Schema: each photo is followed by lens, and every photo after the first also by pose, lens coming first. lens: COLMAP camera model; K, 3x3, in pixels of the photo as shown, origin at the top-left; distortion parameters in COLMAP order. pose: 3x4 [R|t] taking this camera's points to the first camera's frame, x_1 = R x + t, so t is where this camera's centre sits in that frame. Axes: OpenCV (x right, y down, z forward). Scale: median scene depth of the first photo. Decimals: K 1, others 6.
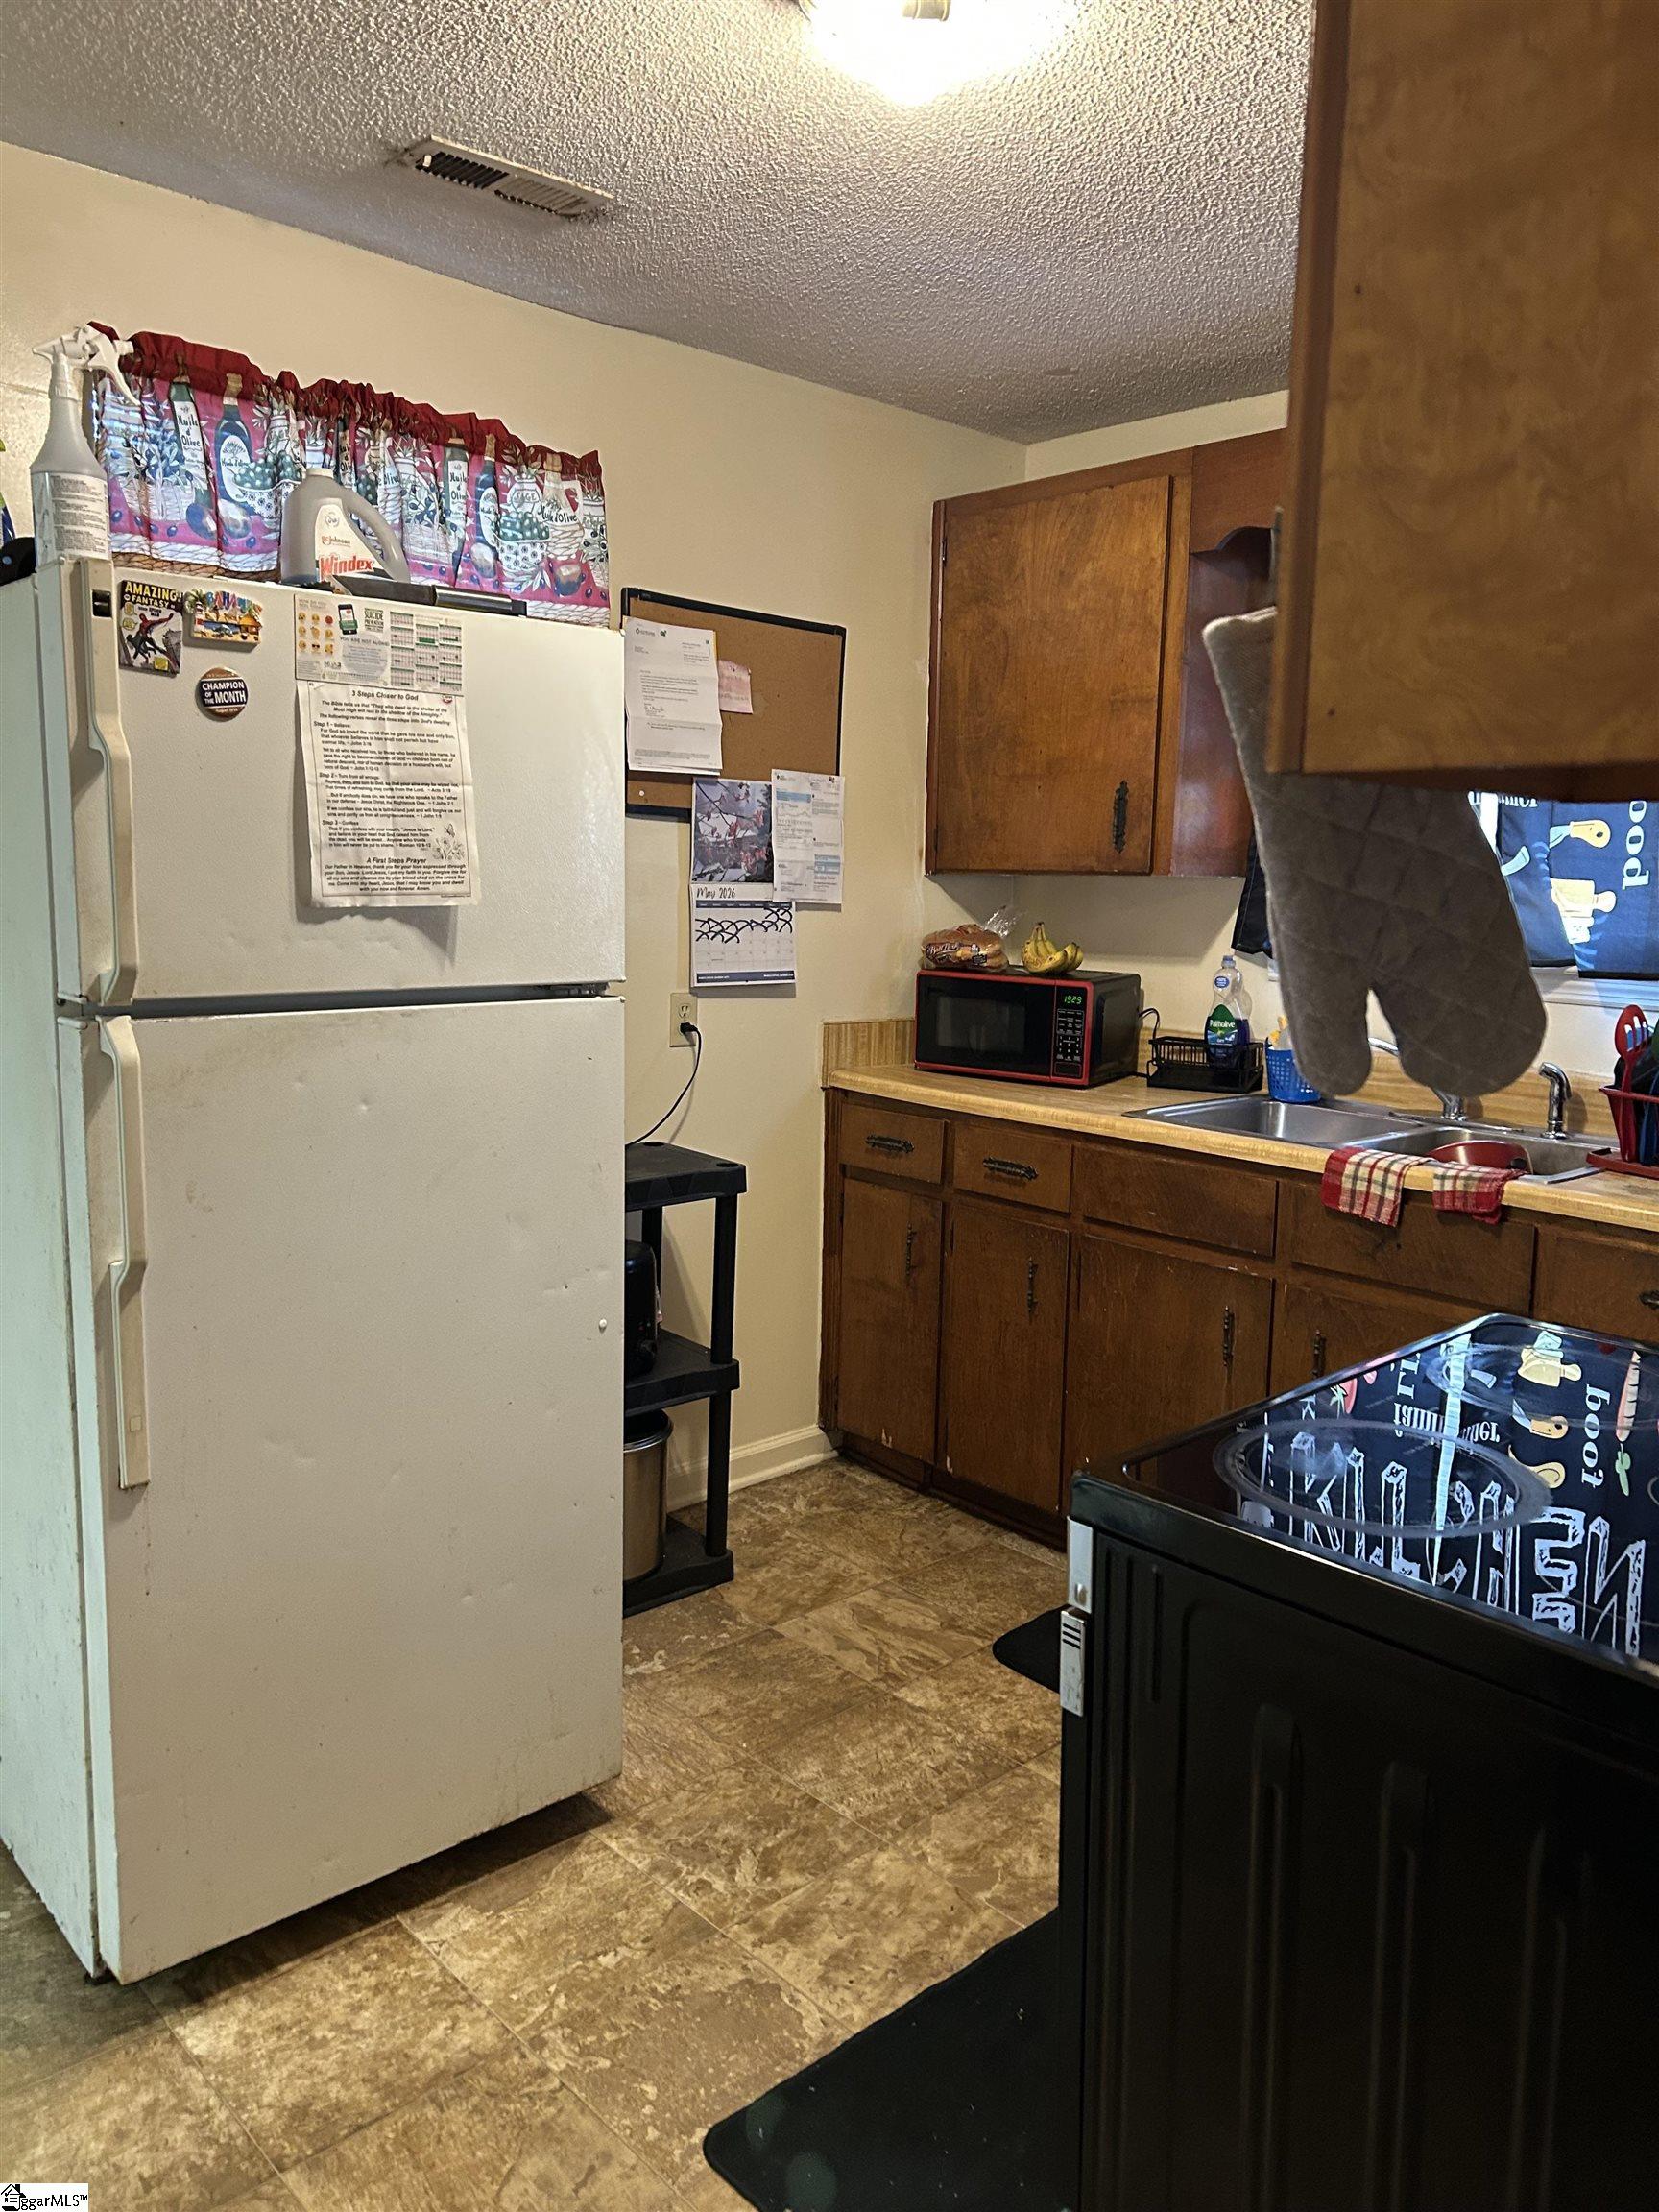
lens RADIAL K [[1635.9, 0, 849.4], [0, 1635.9, 1107.4], [0, 0, 1]] dist [0.017140, -0.033416]
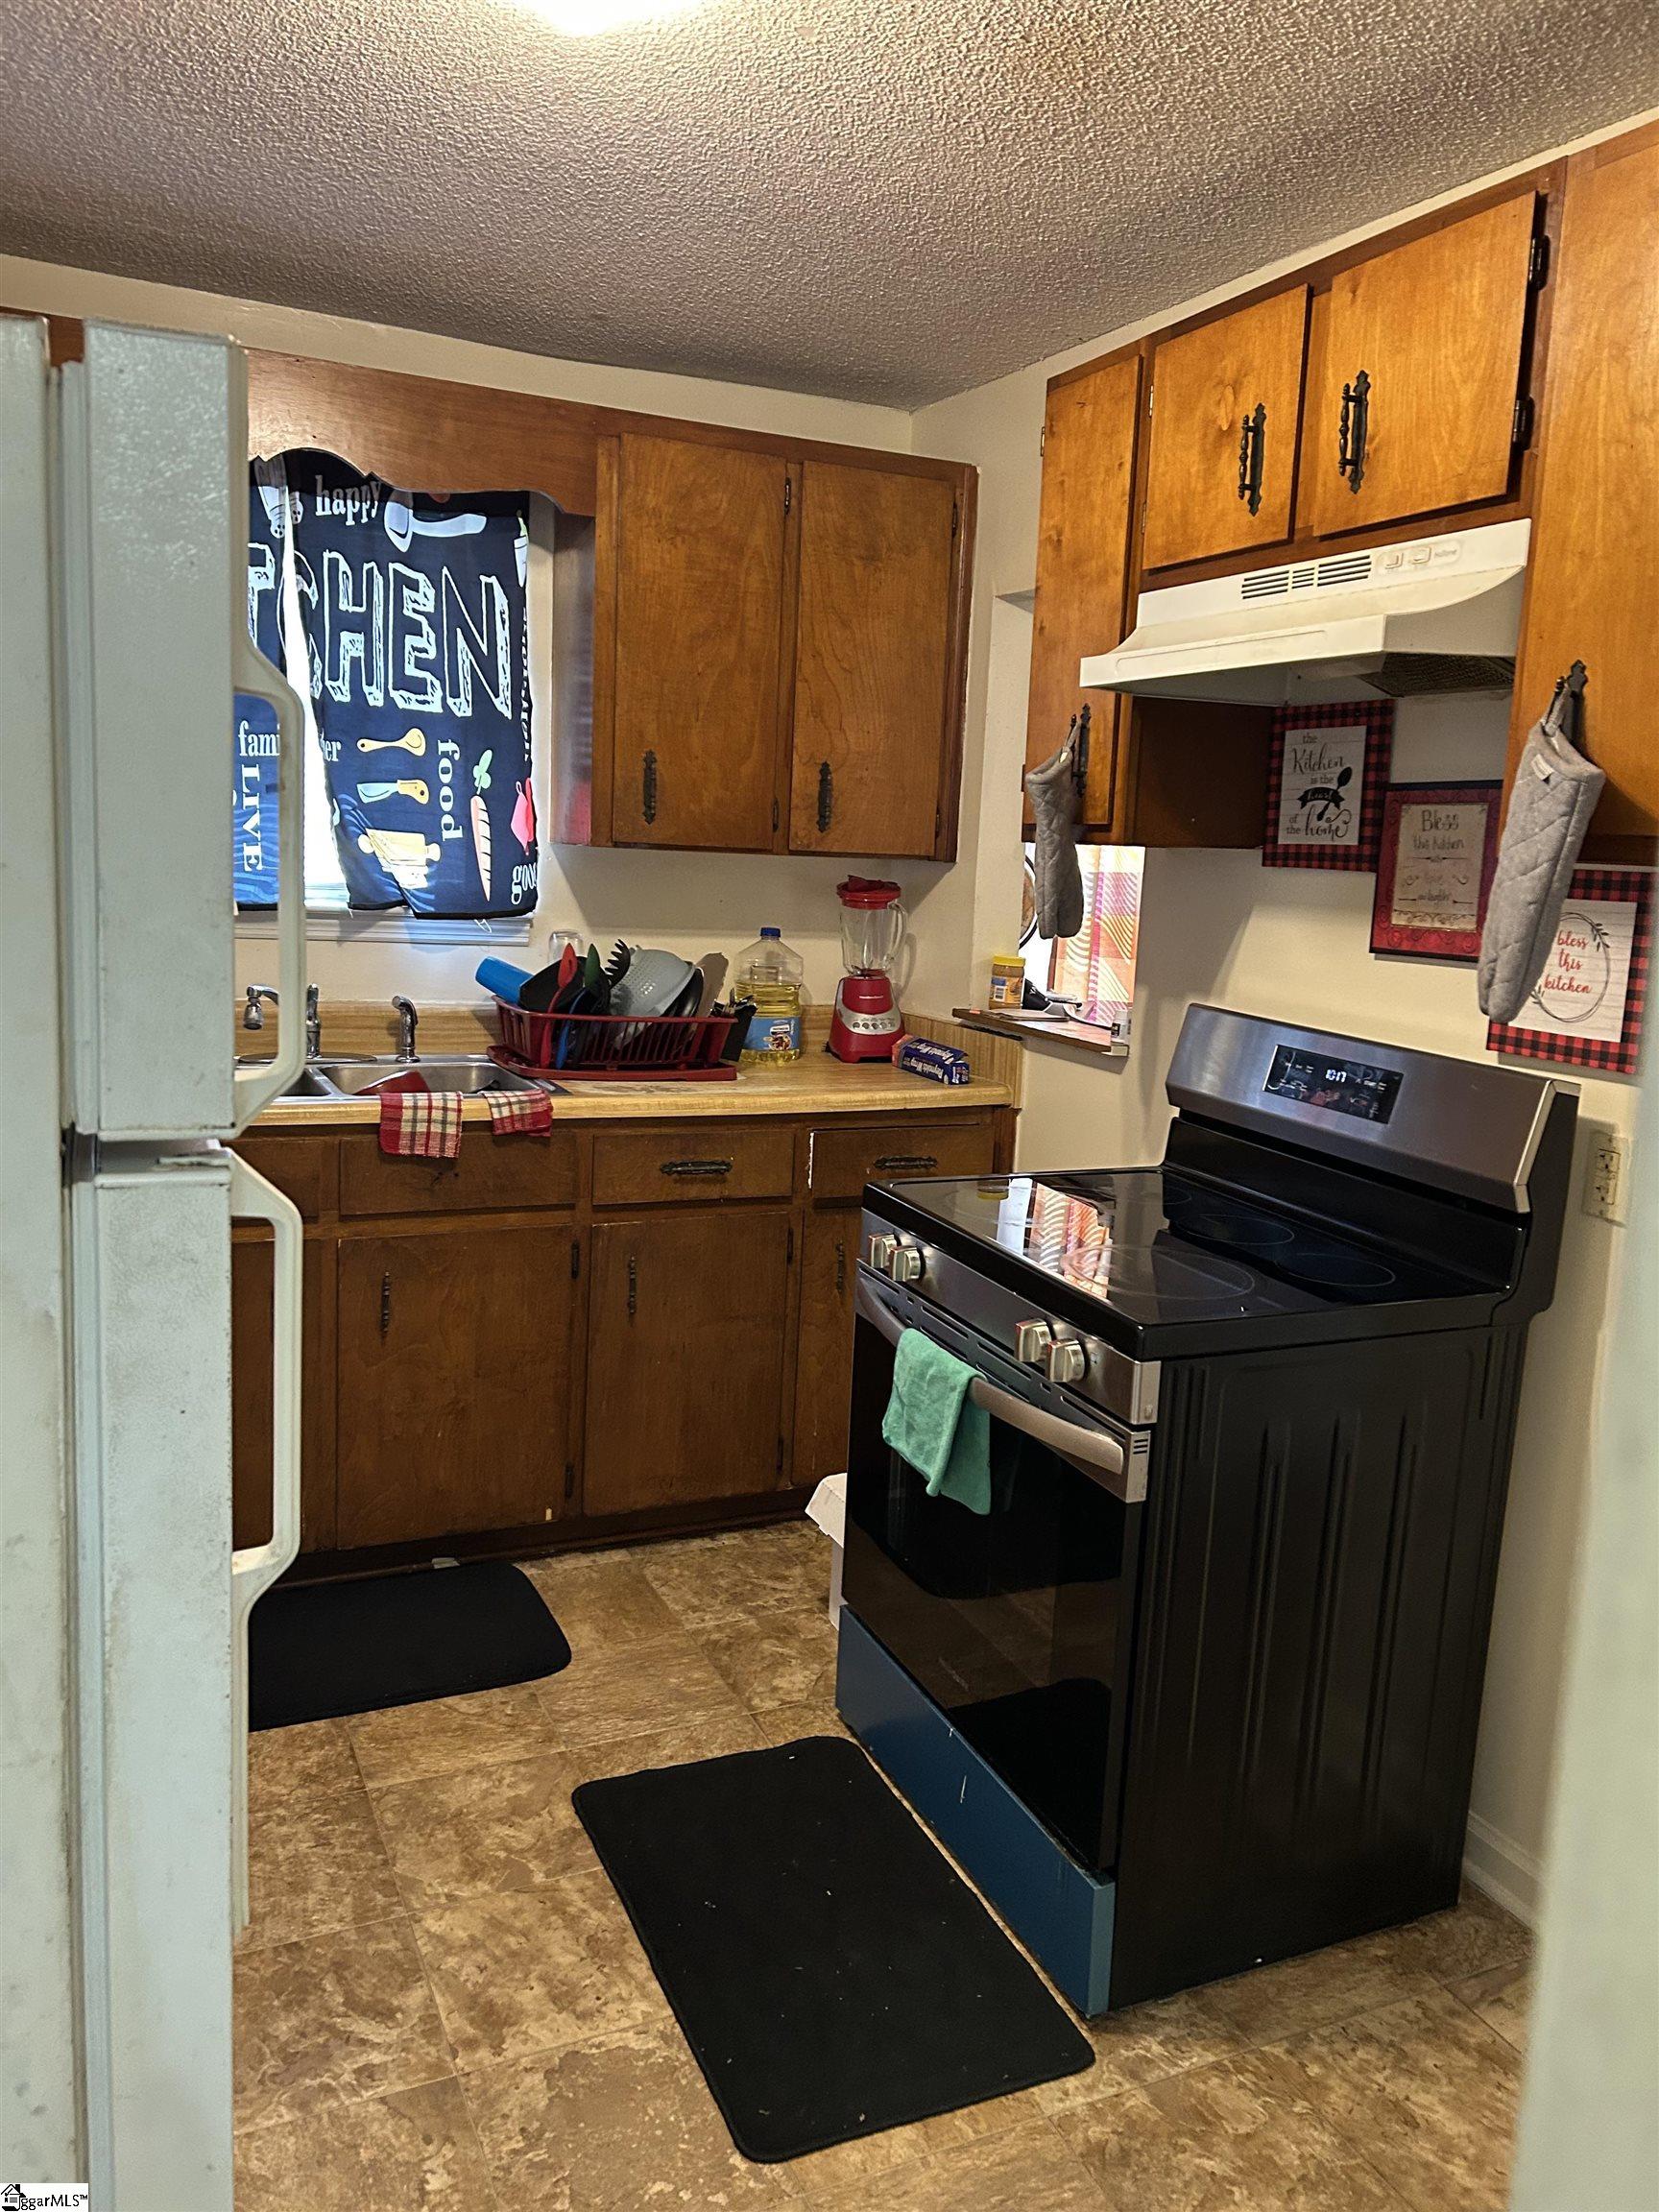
lens RADIAL K [[1635.9, 0, 836.7], [0, 1635.9, 1096.7], [0, 0, 1]] dist [0.017140, -0.033416]
pose [[0.304469, -0.154449, 0.939917, -0.752750], [0.093314, 0.986856, 0.131935, -0.108547], [-0.947940, 0.047537, 0.314880, 0.503550]]
